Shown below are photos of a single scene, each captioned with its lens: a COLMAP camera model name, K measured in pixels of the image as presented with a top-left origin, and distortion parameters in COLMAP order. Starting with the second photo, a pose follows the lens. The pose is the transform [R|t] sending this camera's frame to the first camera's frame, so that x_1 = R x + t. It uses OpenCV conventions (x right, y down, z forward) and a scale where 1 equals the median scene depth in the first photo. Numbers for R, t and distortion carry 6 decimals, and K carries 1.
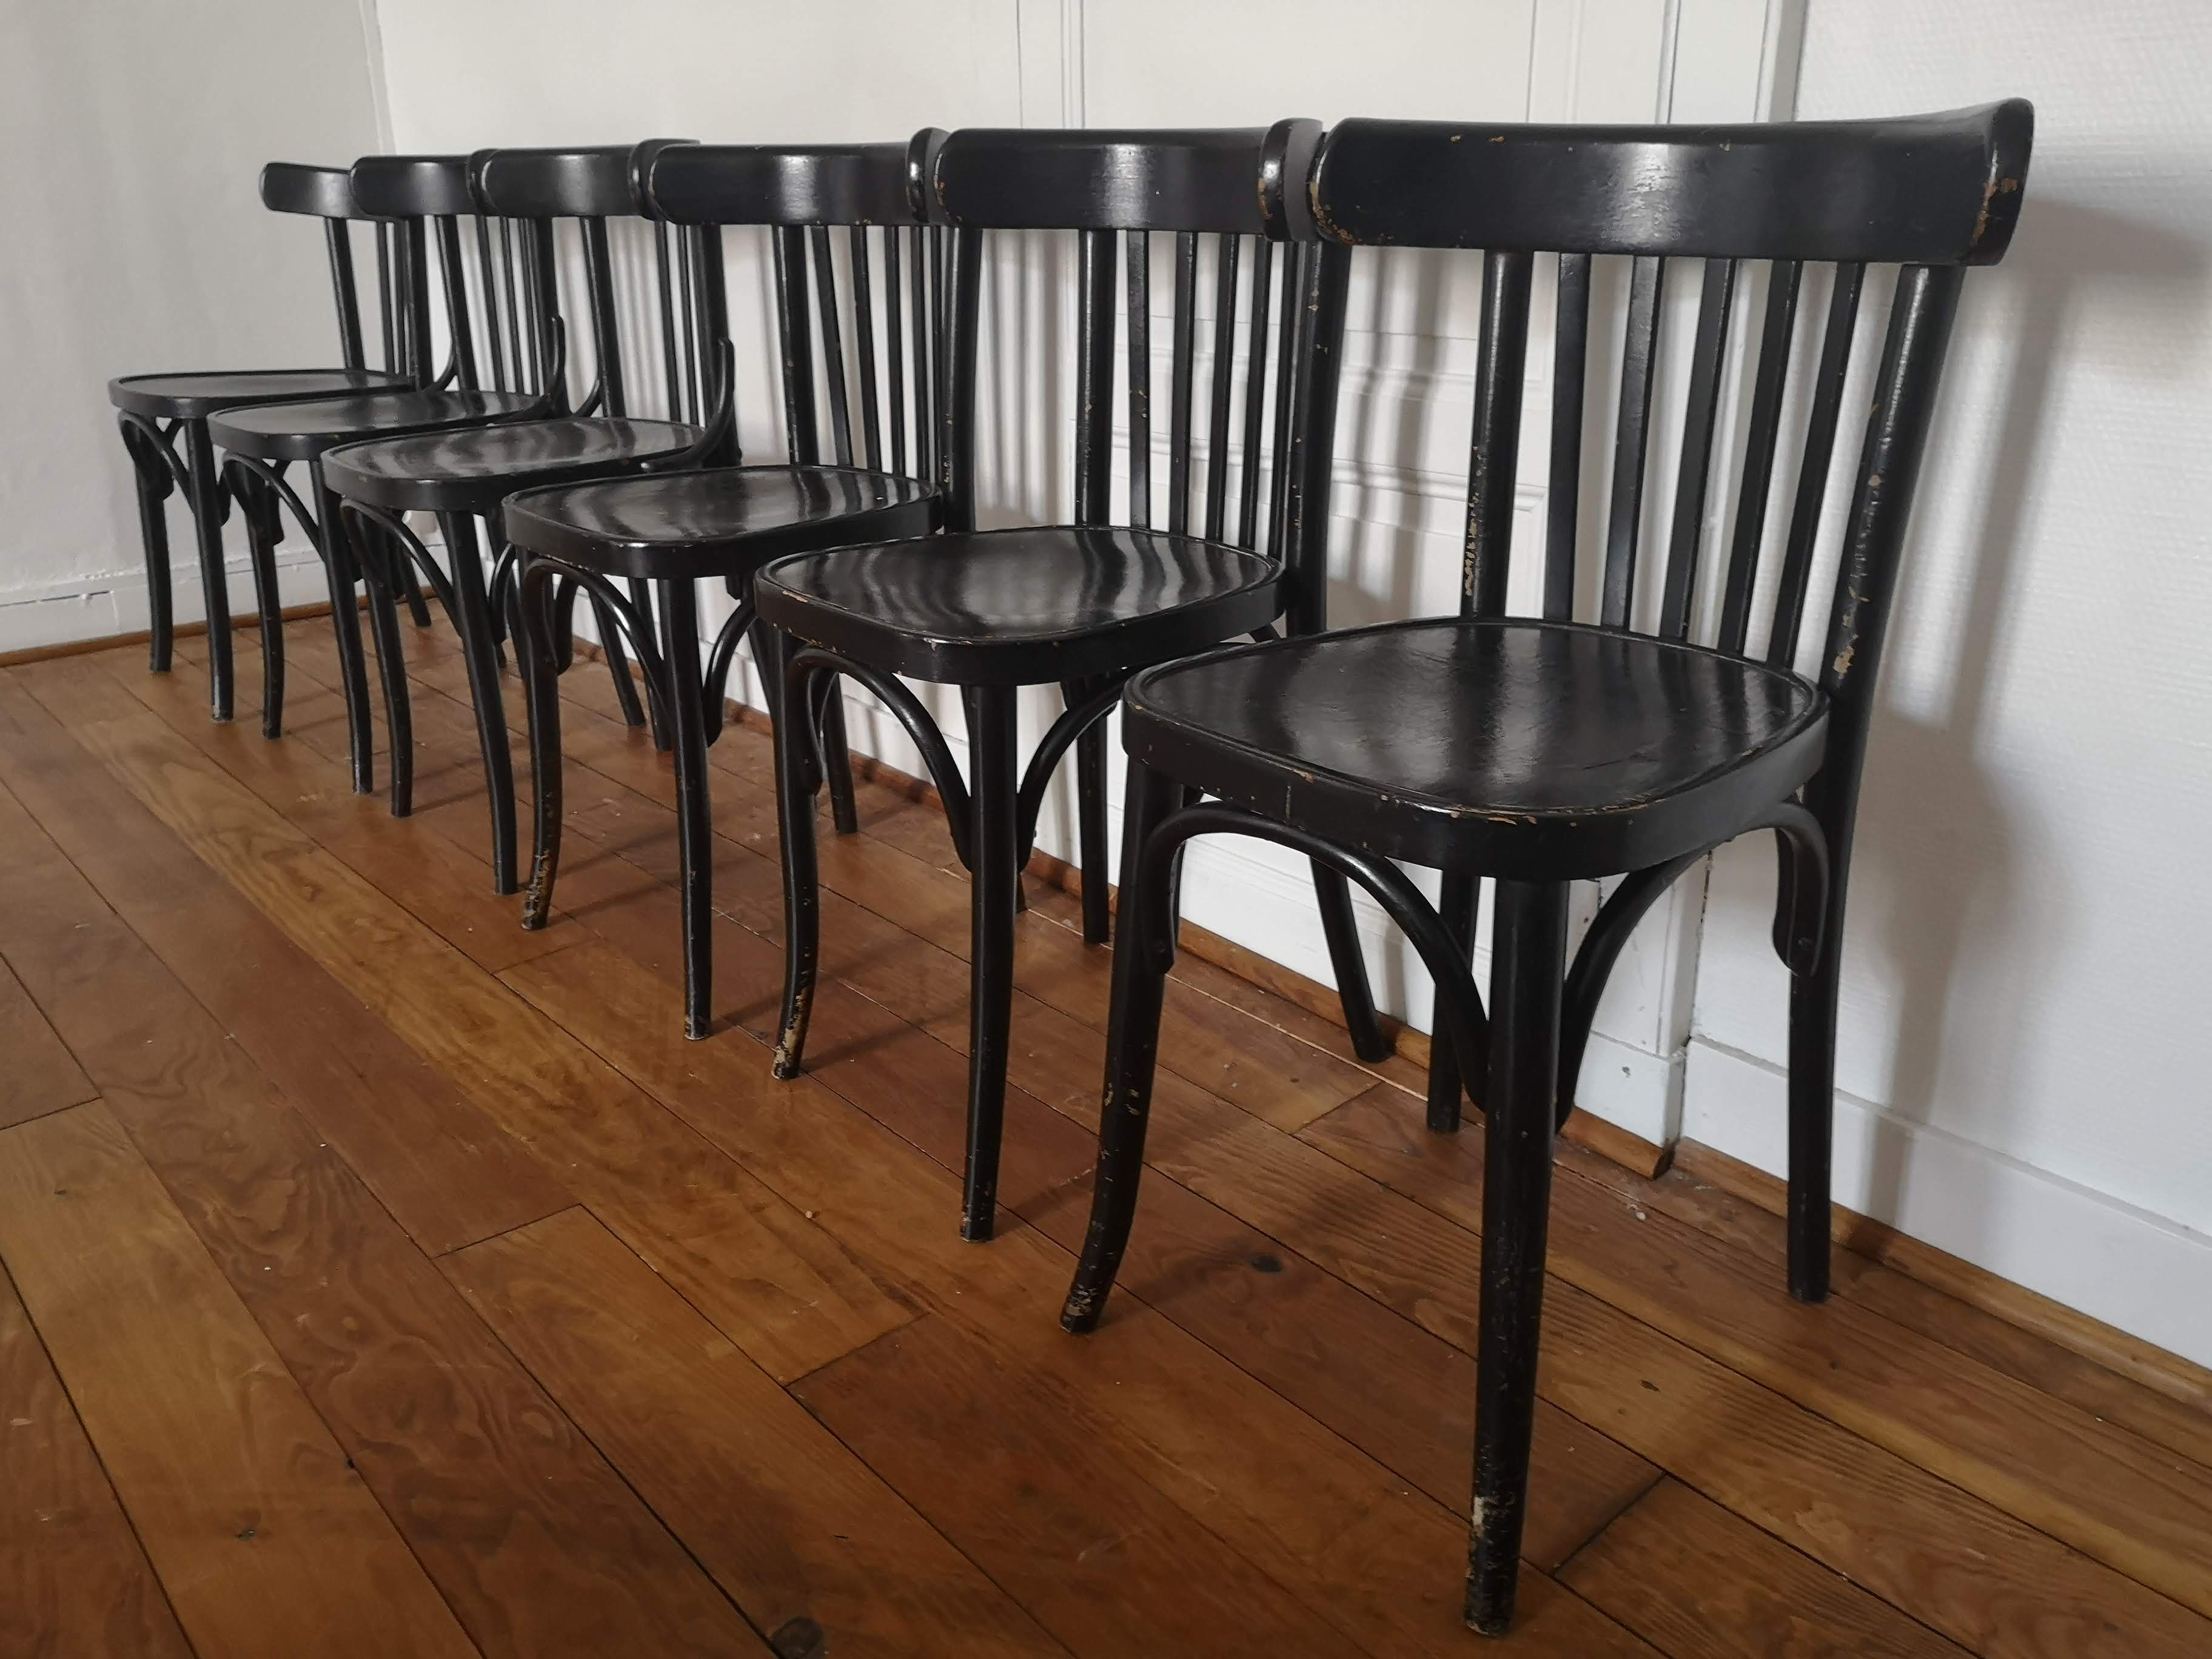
lens RADIAL K [[1714.0, 0, 1094.5], [0, 1714.0, 808.1], [0, 0, 1]] dist [0.019802, -0.008953]
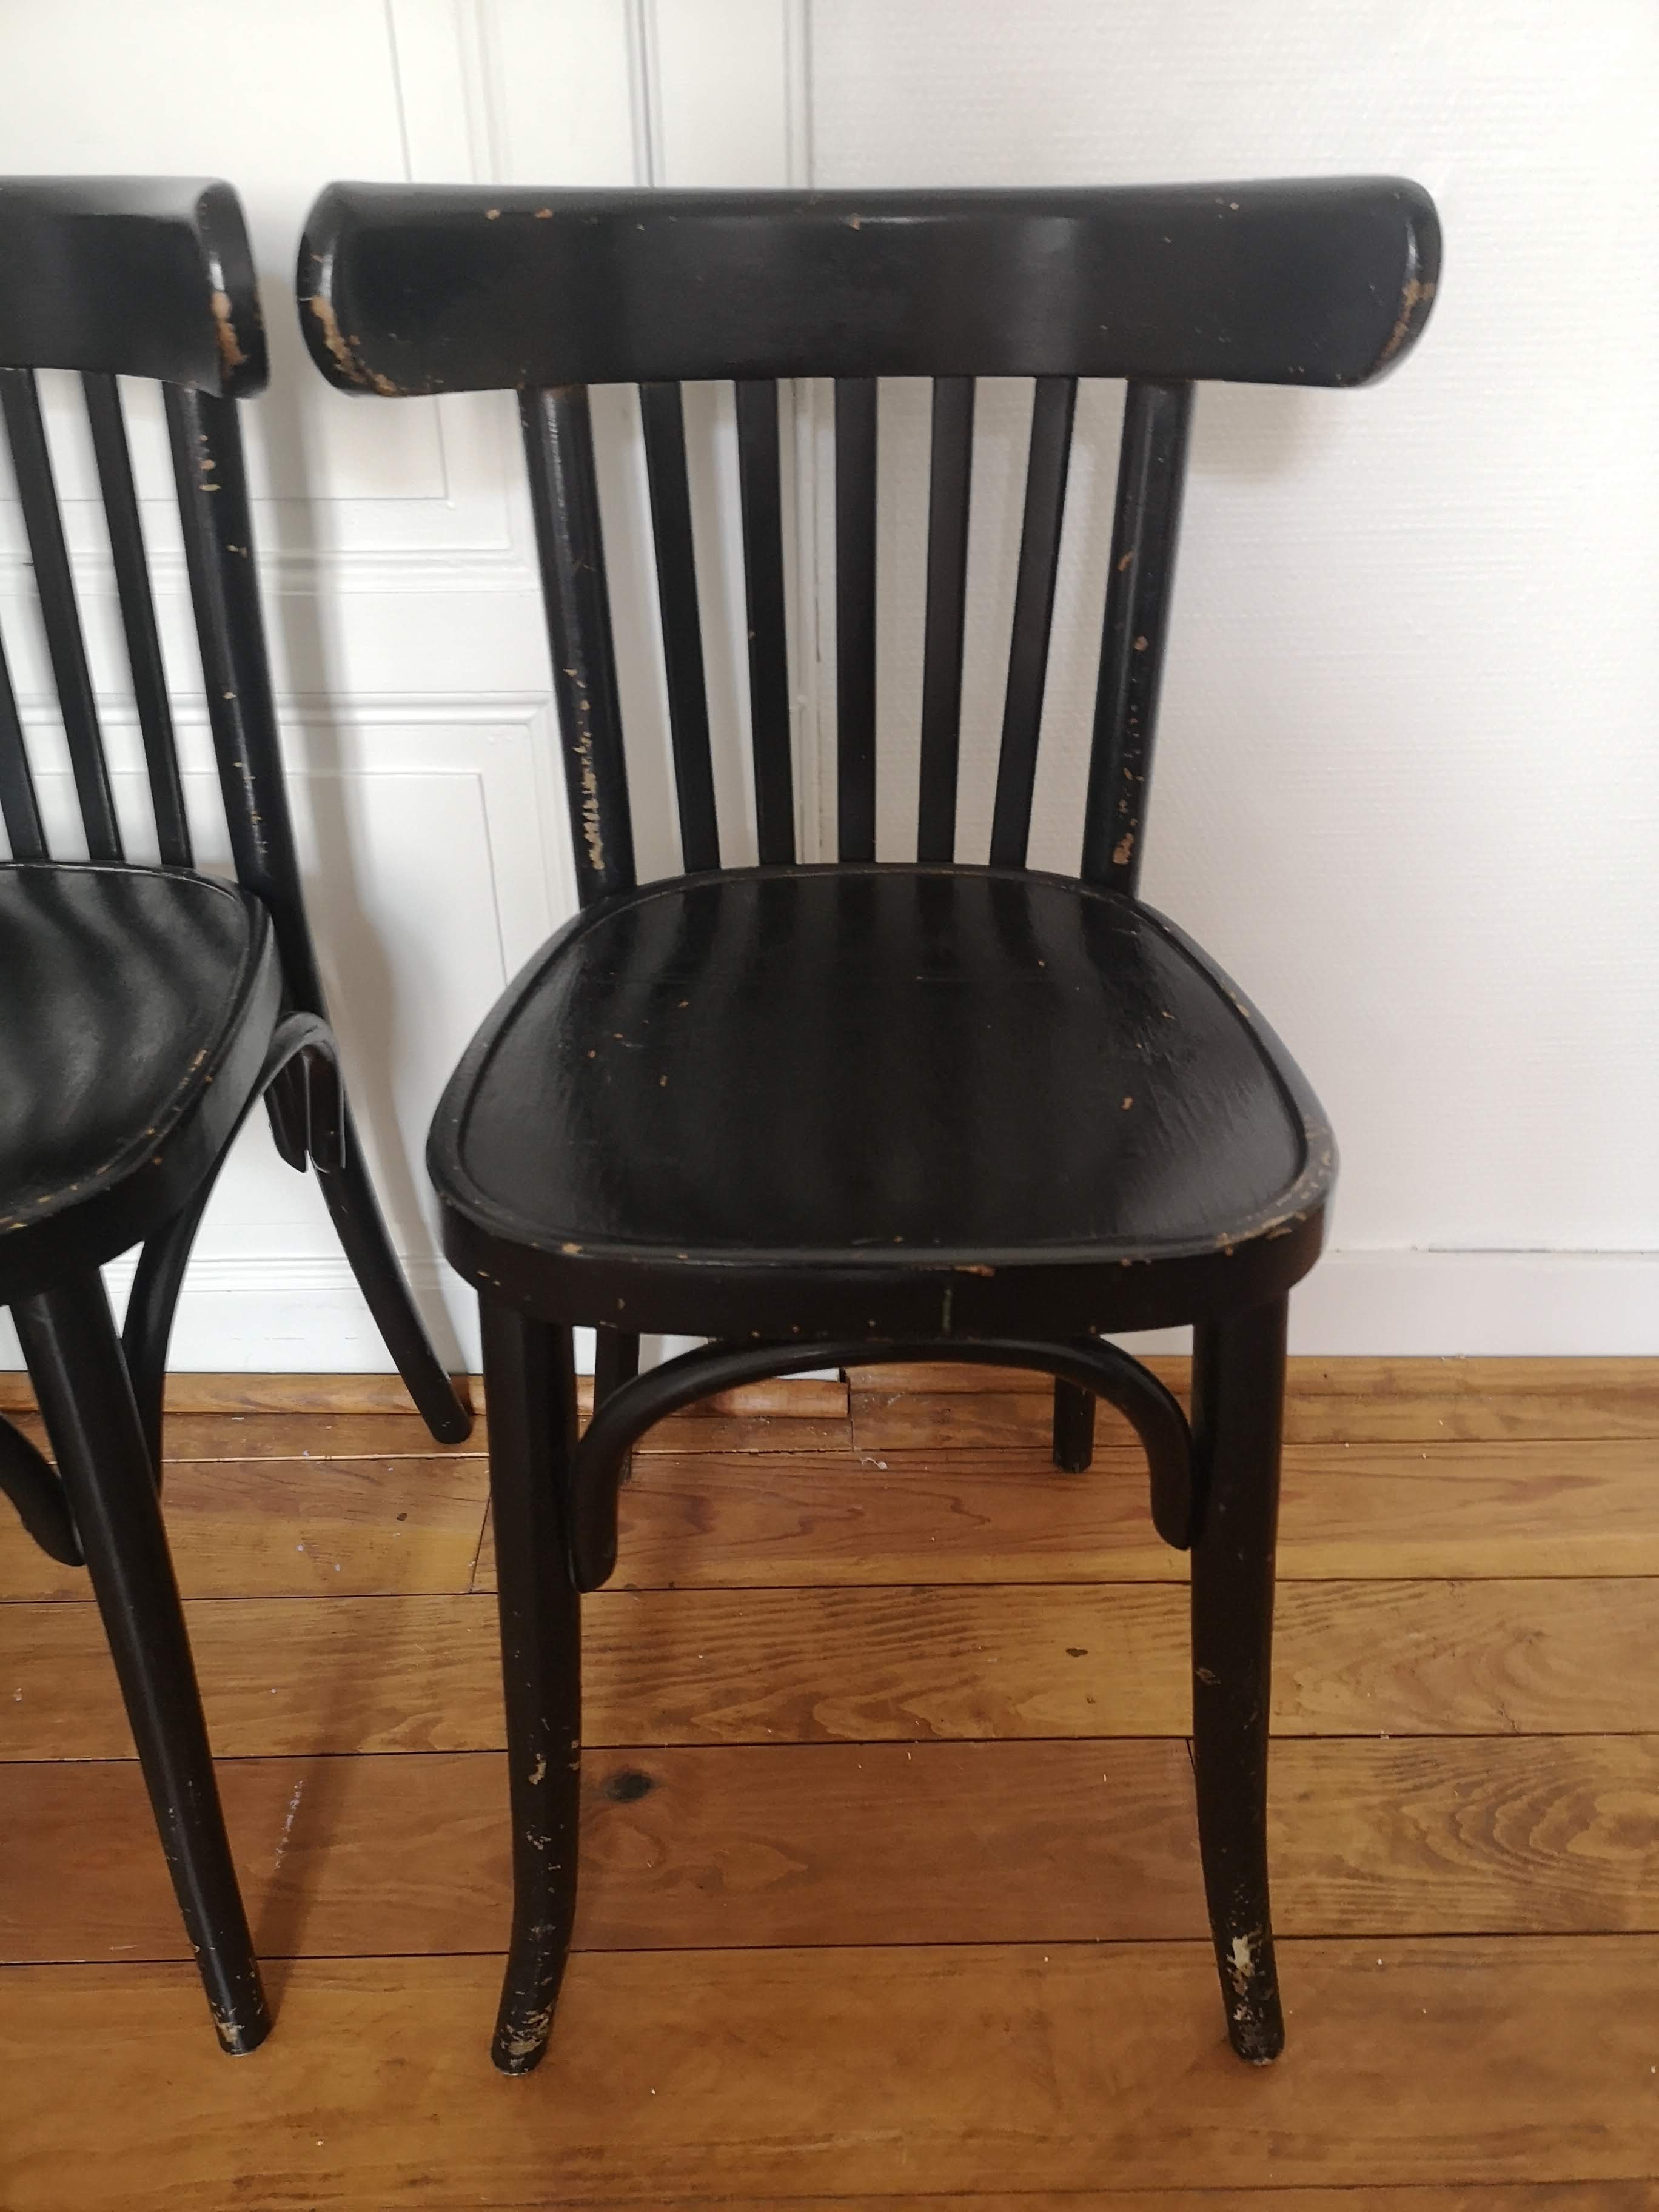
lens RADIAL K [[1714.0, 0, 870.5], [0, 1714.0, 1107.4], [0, 0, 1]] dist [0.019802, -0.008953]
pose [[0.654199, -0.372176, 0.658414, -0.222003], [0.272738, 0.928062, 0.253605, -0.178175], [-0.705434, 0.013667, 0.708643, 0.390049]]
